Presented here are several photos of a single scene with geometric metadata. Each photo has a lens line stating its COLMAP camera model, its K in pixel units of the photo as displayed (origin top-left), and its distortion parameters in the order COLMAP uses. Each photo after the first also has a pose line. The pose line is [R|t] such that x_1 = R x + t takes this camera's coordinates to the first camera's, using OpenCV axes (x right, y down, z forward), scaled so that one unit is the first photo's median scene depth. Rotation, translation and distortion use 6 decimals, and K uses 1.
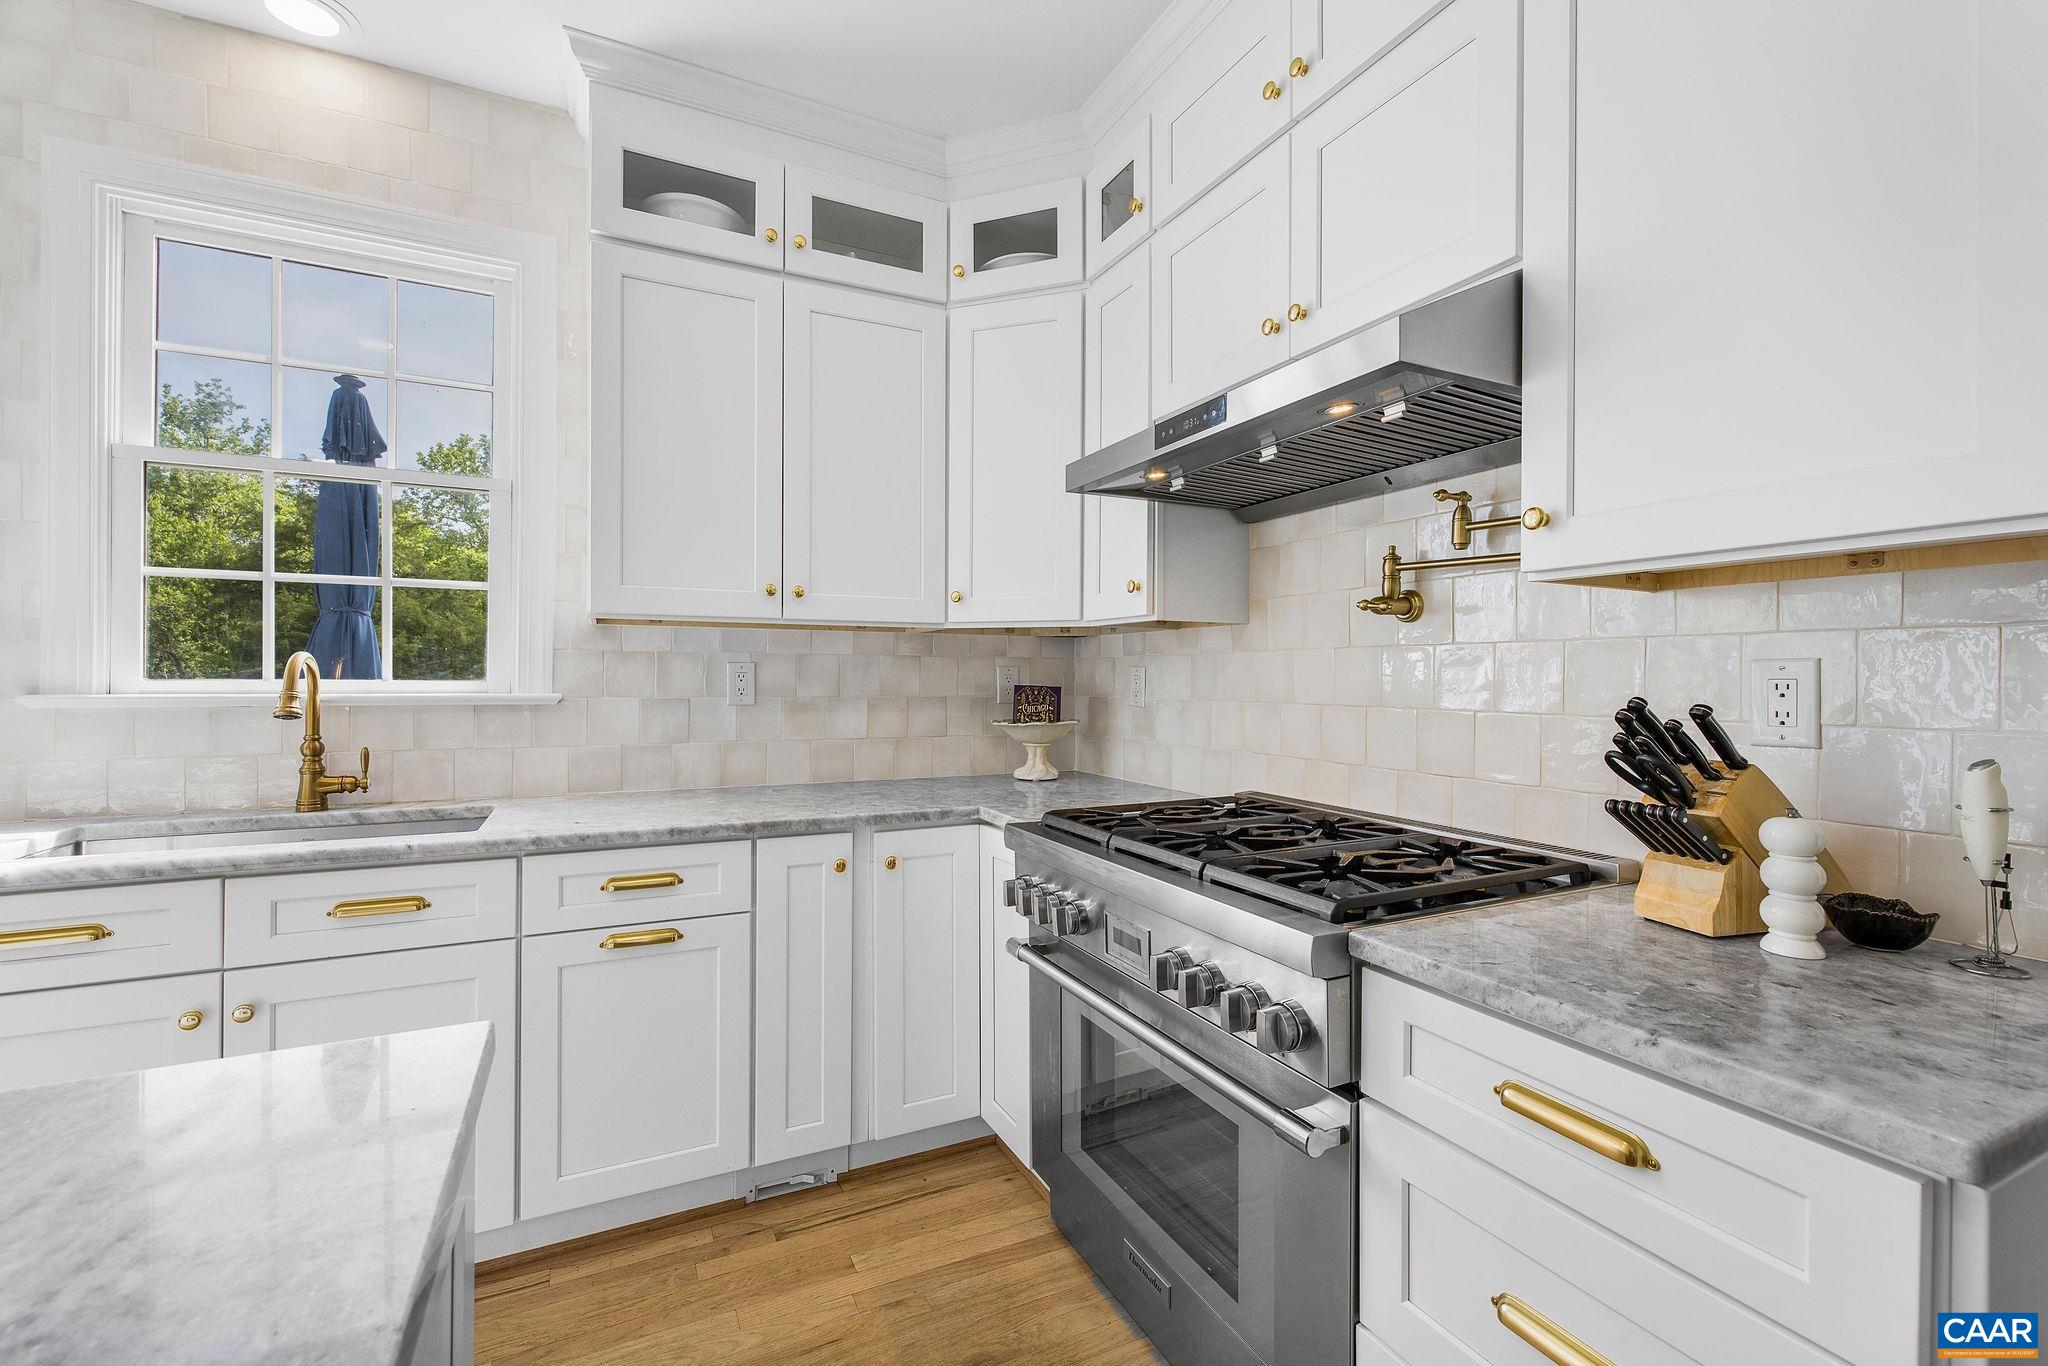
lens RADIAL K [[873.6, 0, 1026.8], [0, 873.6, 680.5], [0, 0, 1]] dist [0.002943, 0.000116]
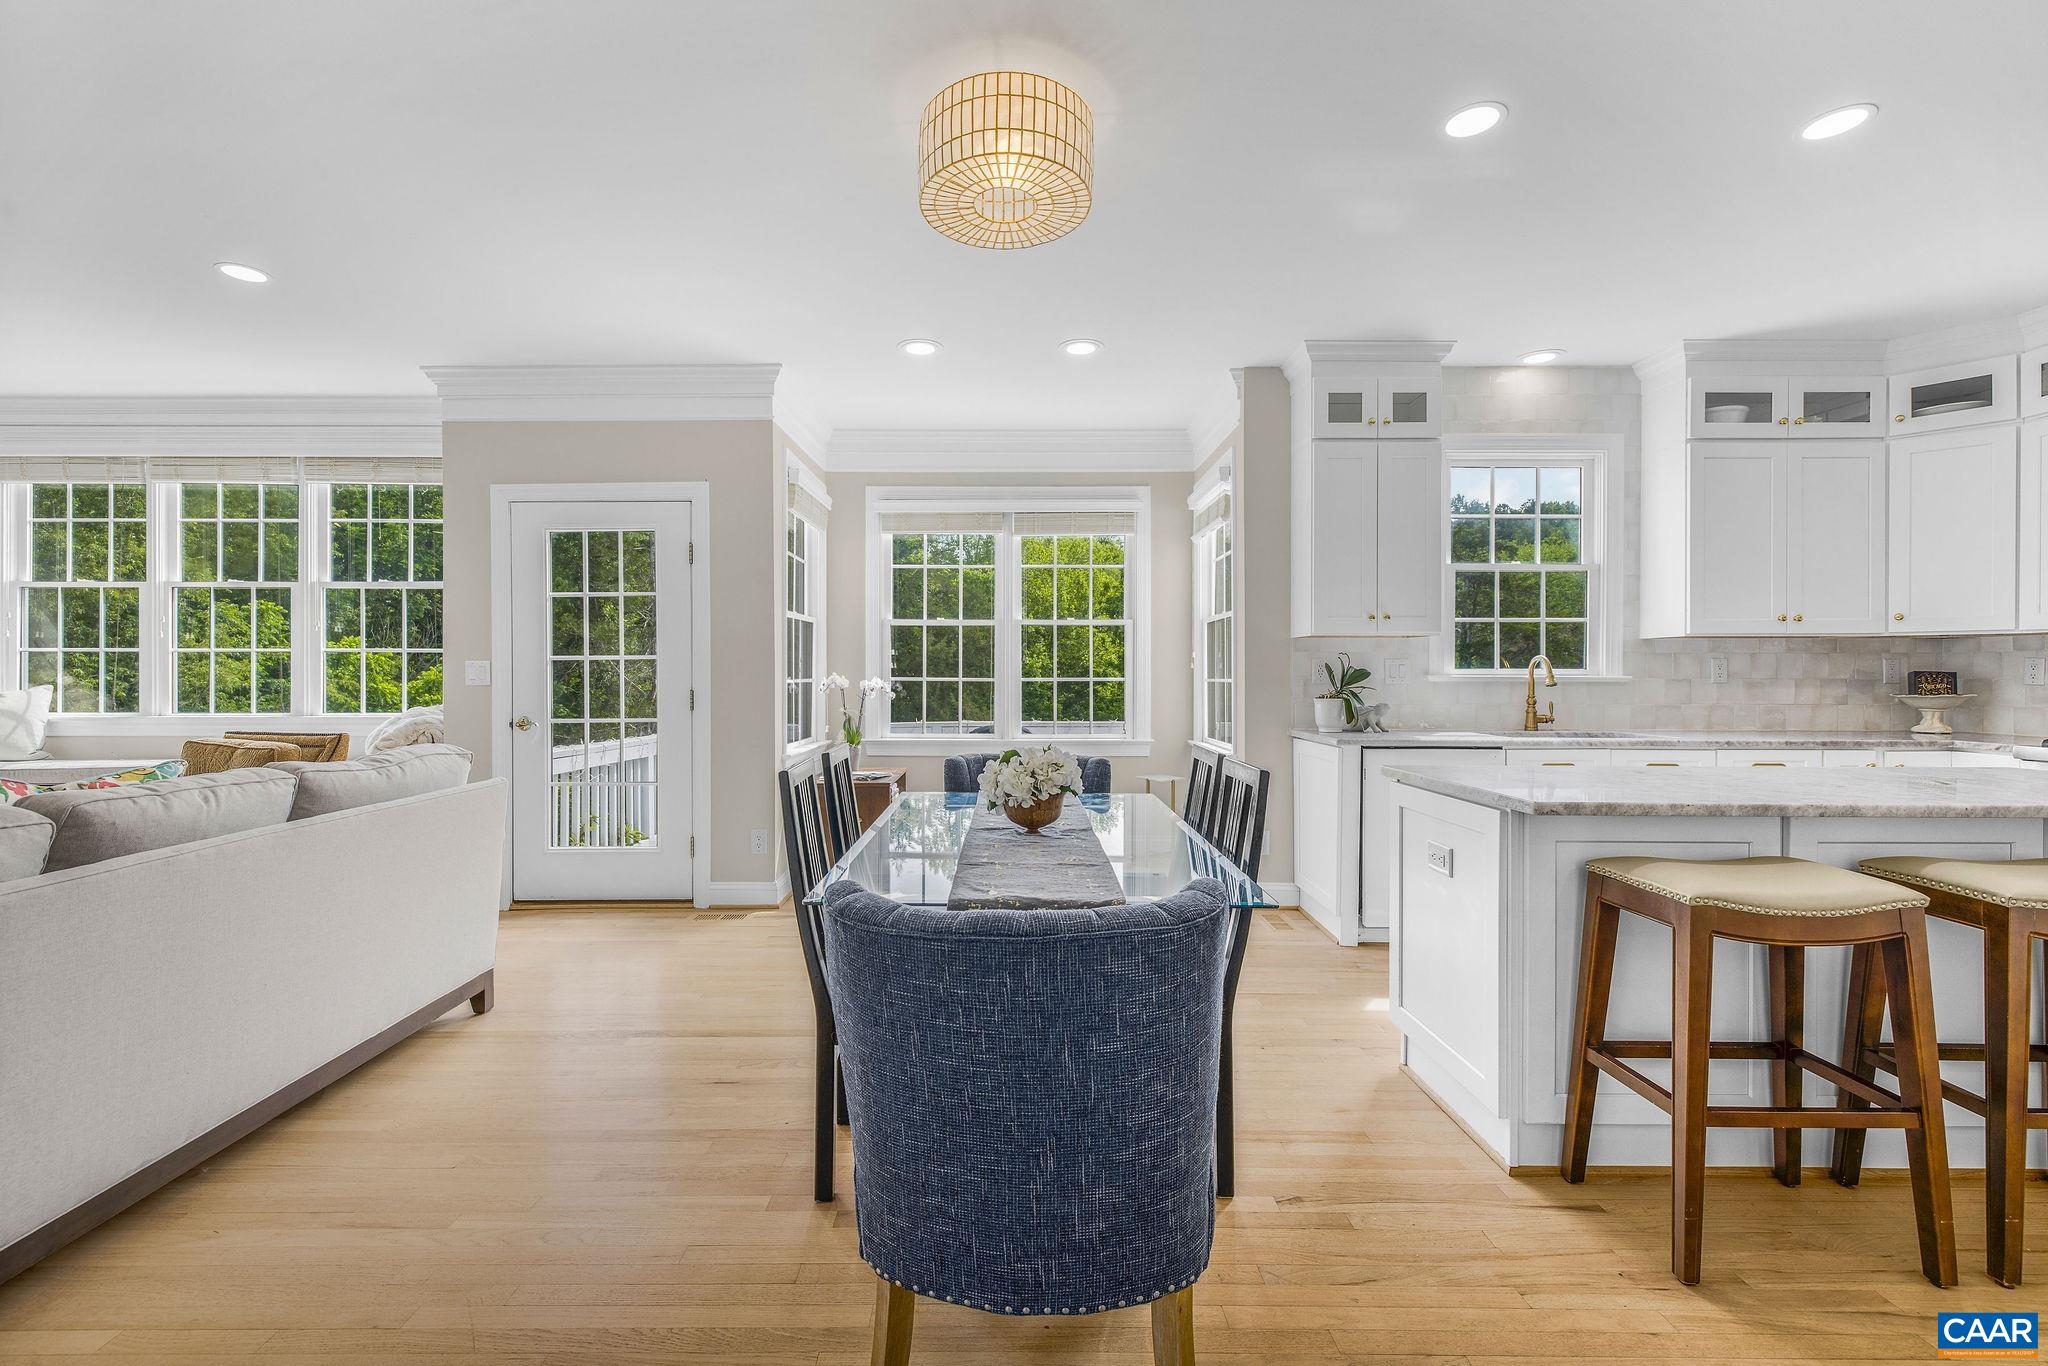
lens RADIAL K [[873.6, 0, 1028.3], [0, 873.6, 679.6], [0, 0, 1]] dist [0.002943, 0.000116]
pose [[0.897189, -0.000148, -0.441646, -0.968422], [0.001483, 0.999995, 0.002679, 0.017653], [0.441644, -0.003059, 0.897185, -1.419508]]
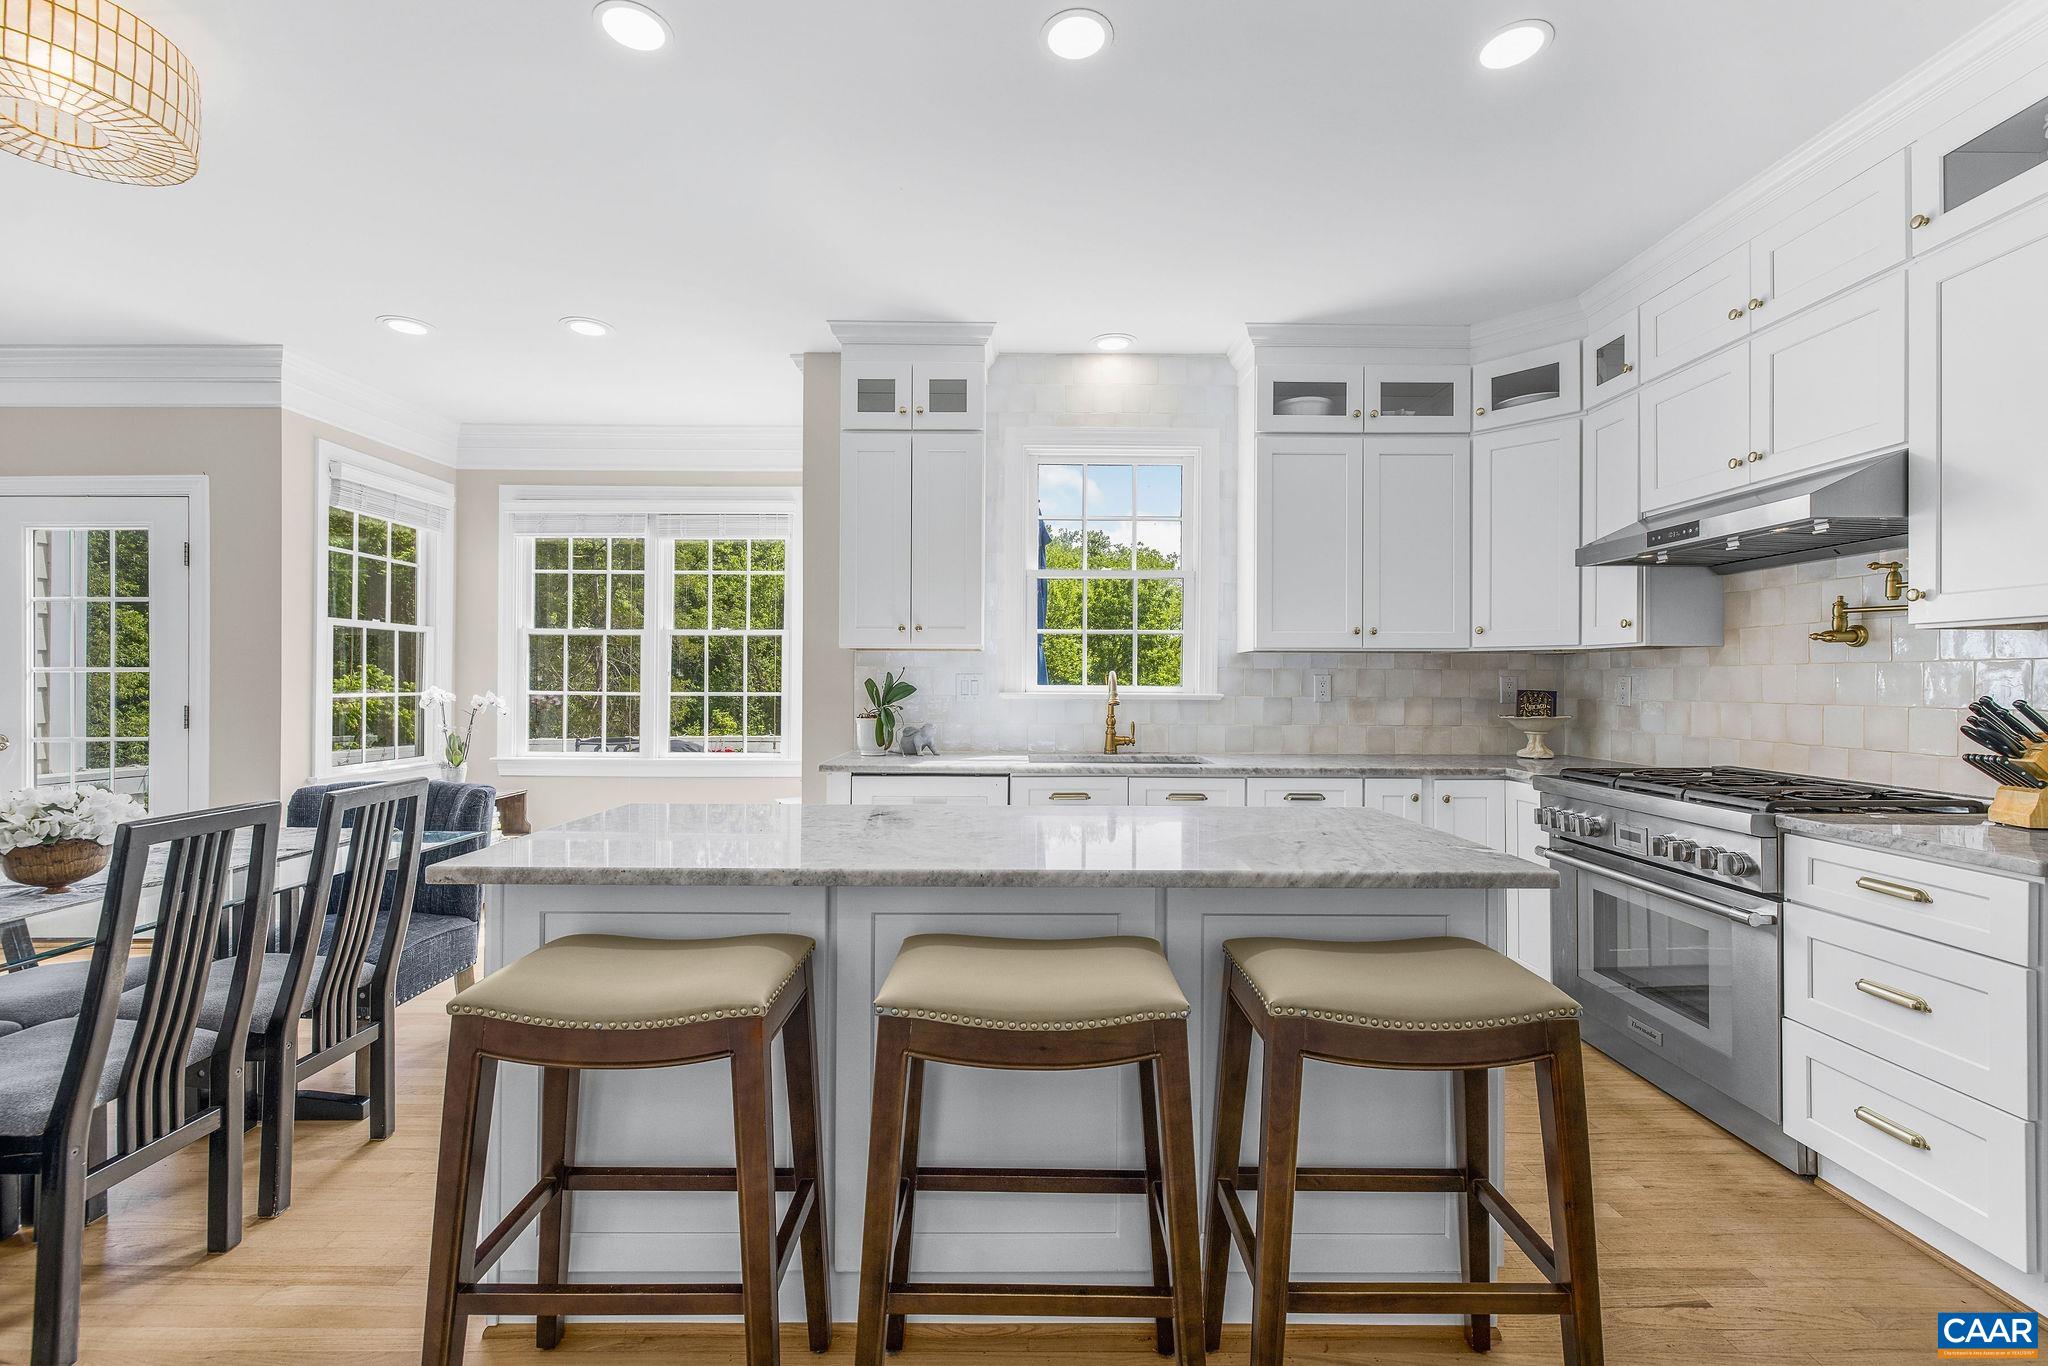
lens RADIAL K [[873.6, 0, 1023.4], [0, 873.6, 678.7], [0, 0, 1]] dist [0.002943, 0.000116]
pose [[0.900990, -0.002346, -0.433834, -0.158771], [-0.001818, 0.999956, -0.009183, 0.002325], [0.433837, 0.009063, 0.900946, -0.800586]]
